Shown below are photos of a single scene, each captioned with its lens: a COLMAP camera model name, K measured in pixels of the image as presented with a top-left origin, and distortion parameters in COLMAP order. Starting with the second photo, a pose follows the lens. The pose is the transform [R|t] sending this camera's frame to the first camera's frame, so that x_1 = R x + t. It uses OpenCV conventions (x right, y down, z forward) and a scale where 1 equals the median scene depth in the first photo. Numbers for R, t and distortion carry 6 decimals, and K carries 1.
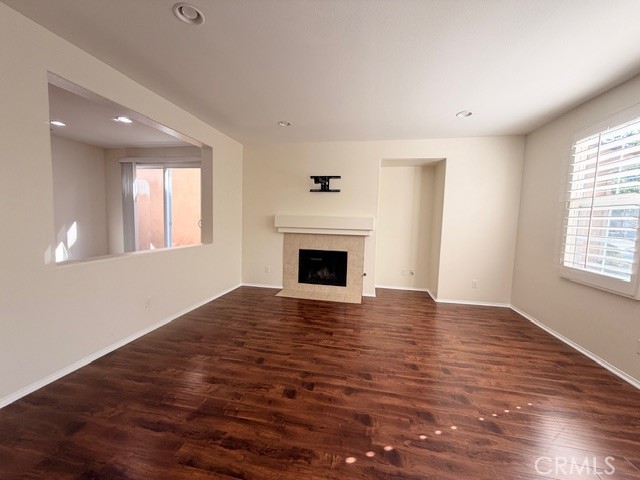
lens RADIAL K [[253.0, 0, 319.3], [0, 253.0, 239.7], [0, 0, 1]] dist [0.000211, 0.000361]
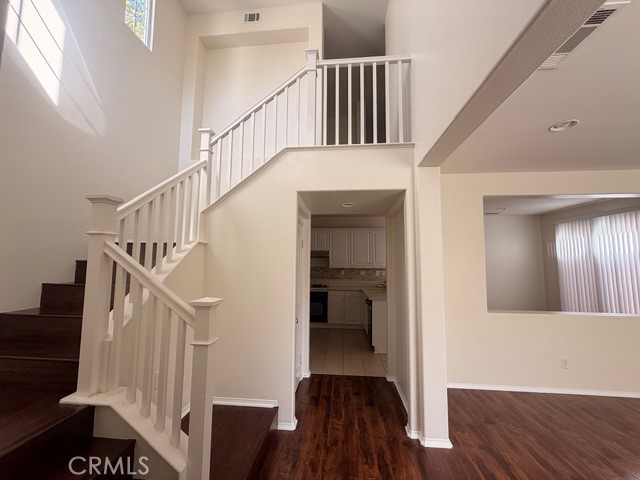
lens RADIAL K [[253.0, 0, 322.1], [0, 253.0, 236.6], [0, 0, 1]] dist [0.000211, 0.000361]
pose [[0.114795, -0.126527, -0.985298, 0.322426], [-0.093438, 0.986083, -0.137514, -0.027155], [0.988985, 0.107850, 0.101375, -0.153176]]
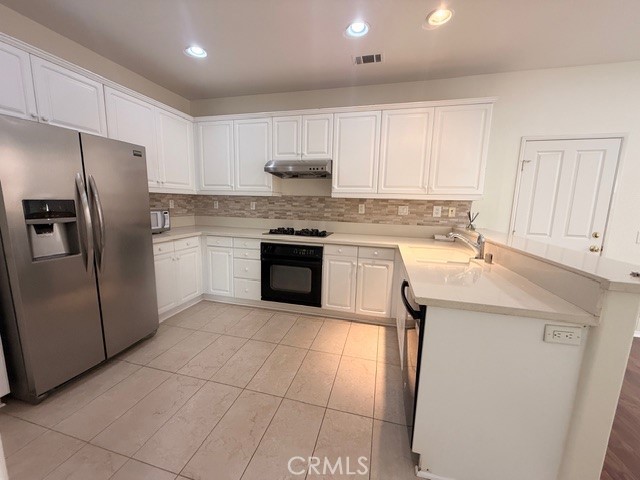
lens RADIAL K [[253.0, 0, 315.7], [0, 253.0, 239.9], [0, 0, 1]] dist [0.000211, 0.000361]
pose [[-0.063178, 0.118555, -0.990935, -0.990712], [-0.118293, 0.985030, 0.125391, -0.016404], [0.990967, 0.125143, -0.048208, 0.220553]]
